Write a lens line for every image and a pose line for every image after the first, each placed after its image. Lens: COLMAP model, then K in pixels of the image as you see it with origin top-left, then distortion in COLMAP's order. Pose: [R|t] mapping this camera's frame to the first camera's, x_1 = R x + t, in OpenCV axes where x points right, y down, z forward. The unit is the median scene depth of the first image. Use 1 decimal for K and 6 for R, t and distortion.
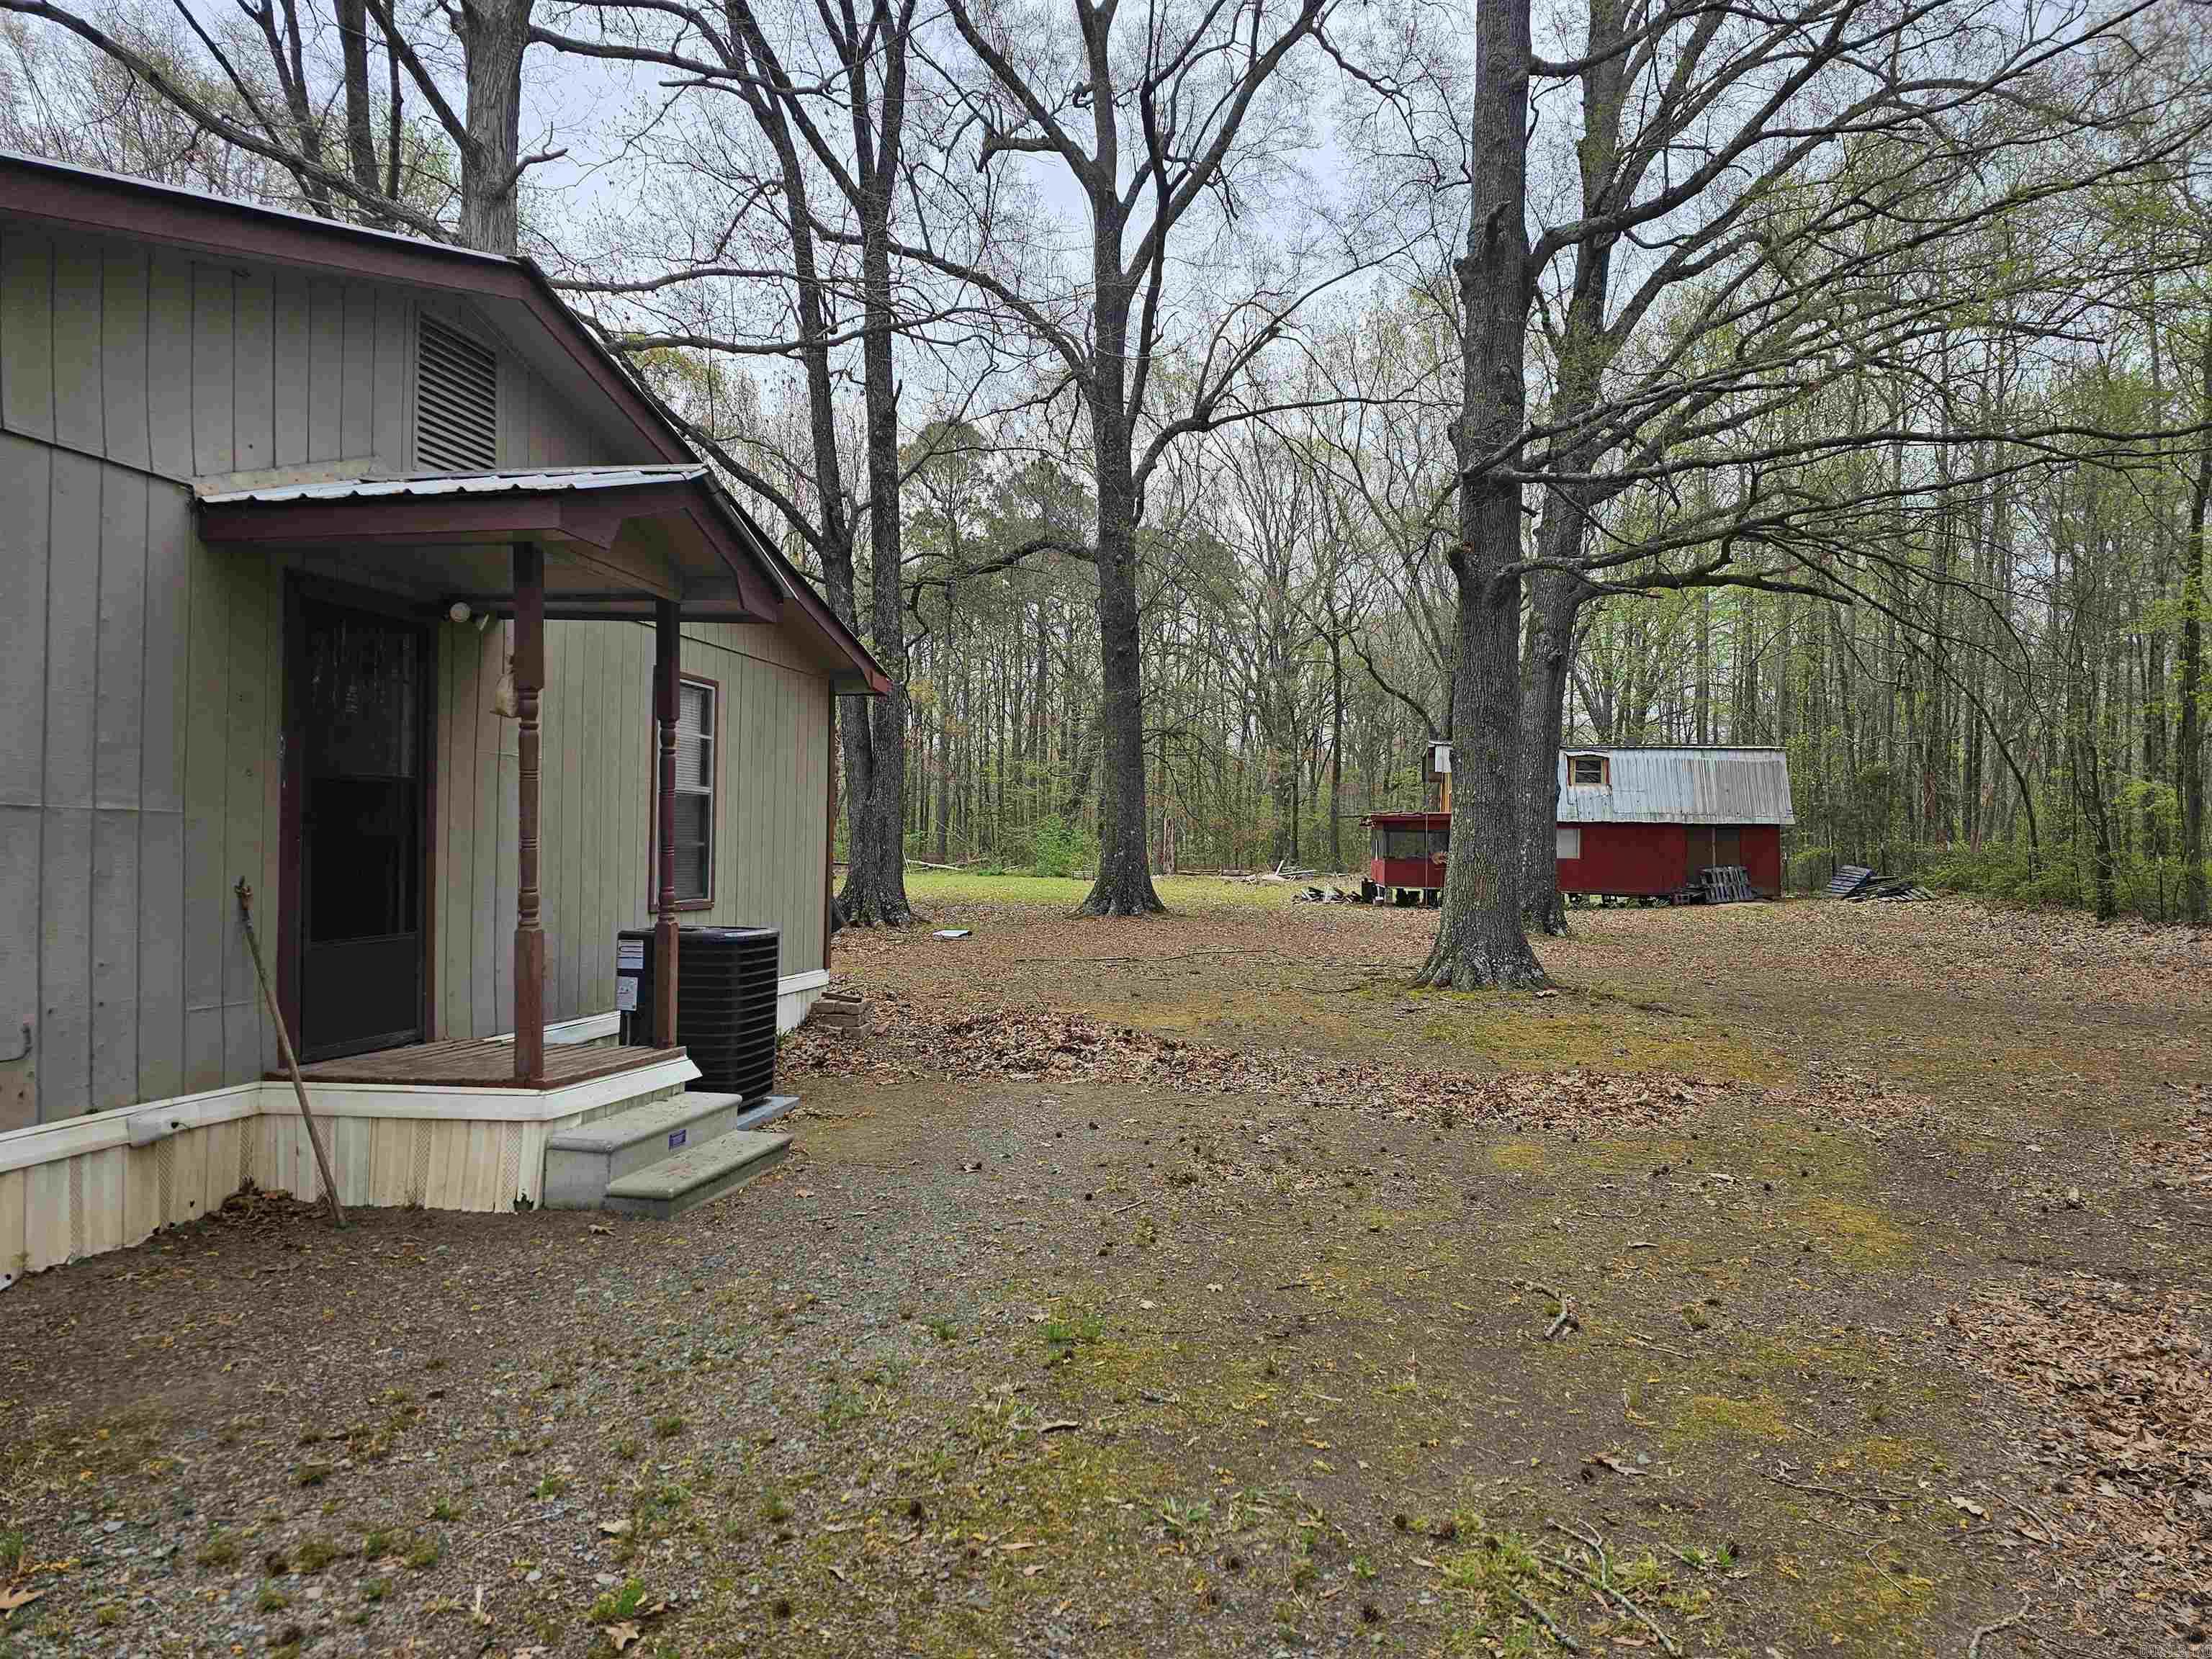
lens RADIAL K [[1418.0, 0, 1106.0], [0, 1418.0, 829.5], [0, 0, 1]] dist [0.115882, -0.091469]
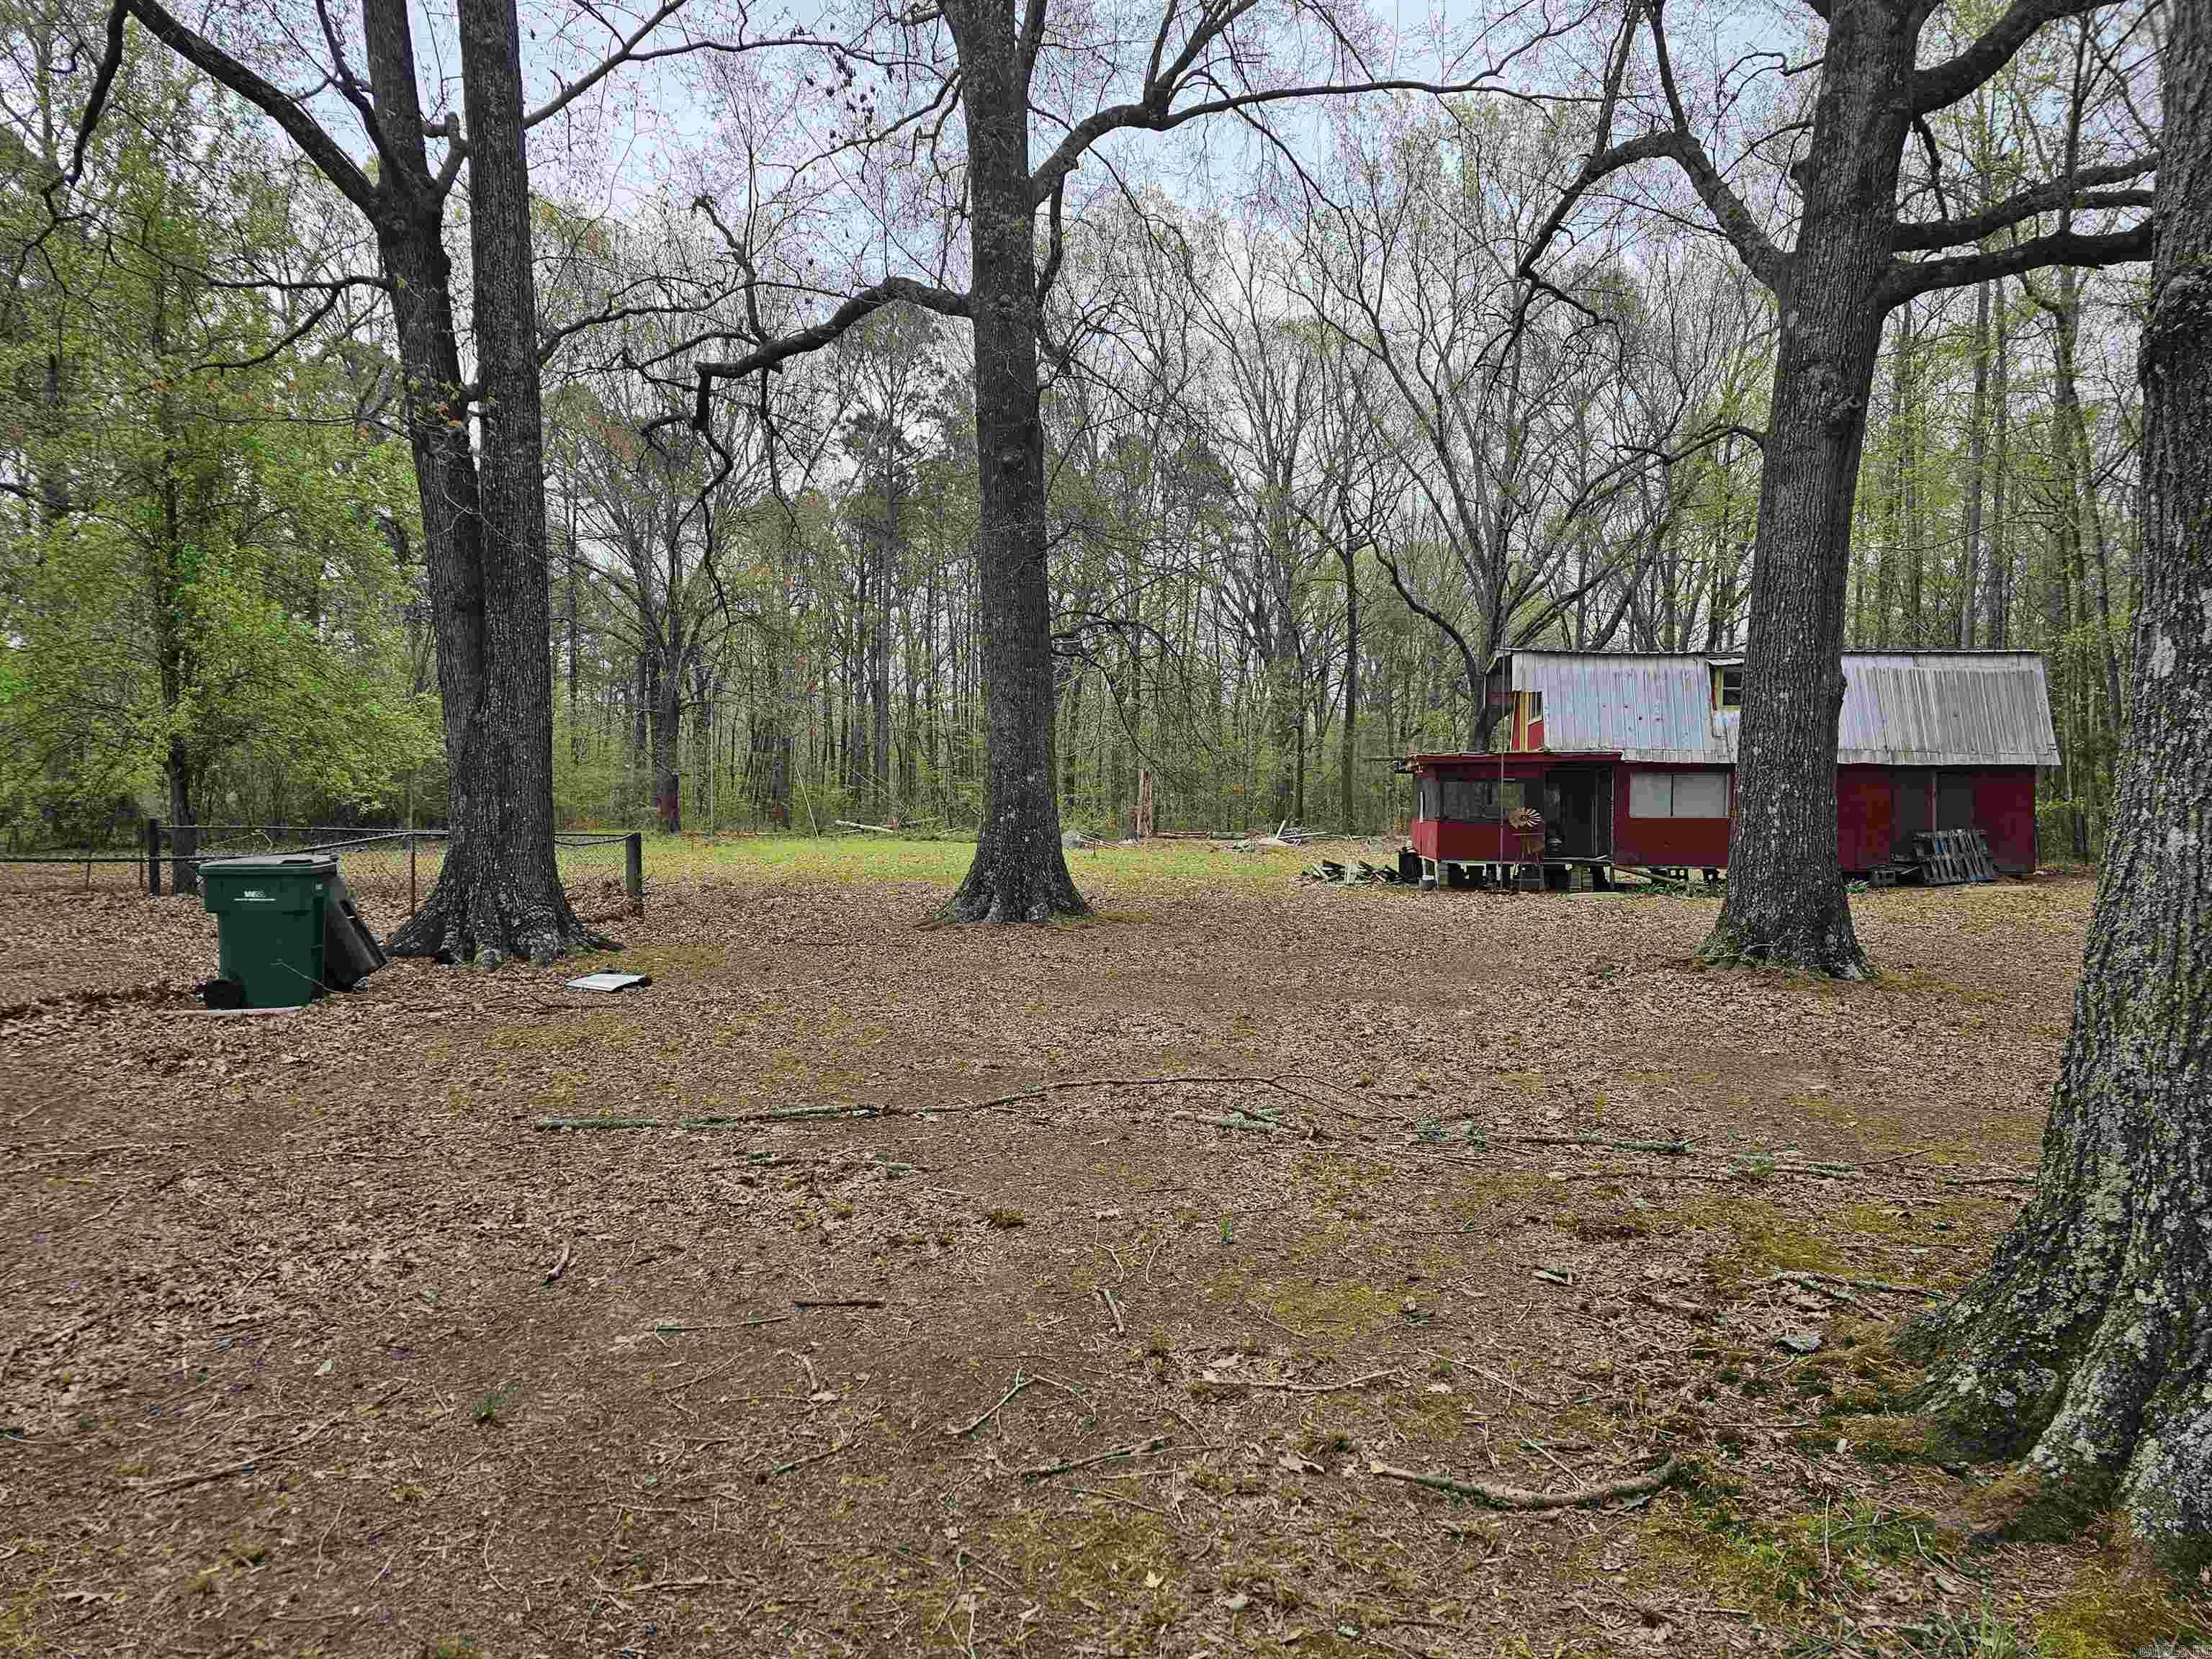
lens RADIAL K [[1418.0, 0, 1106.0], [0, 1418.0, 829.5], [0, 0, 1]] dist [0.115882, -0.091469]
pose [[0.999996, -0.002741, -0.000385, 0.036620], [0.002751, 0.999551, 0.029847, 0.004289], [0.000303, -0.029848, 0.999554, 0.306021]]
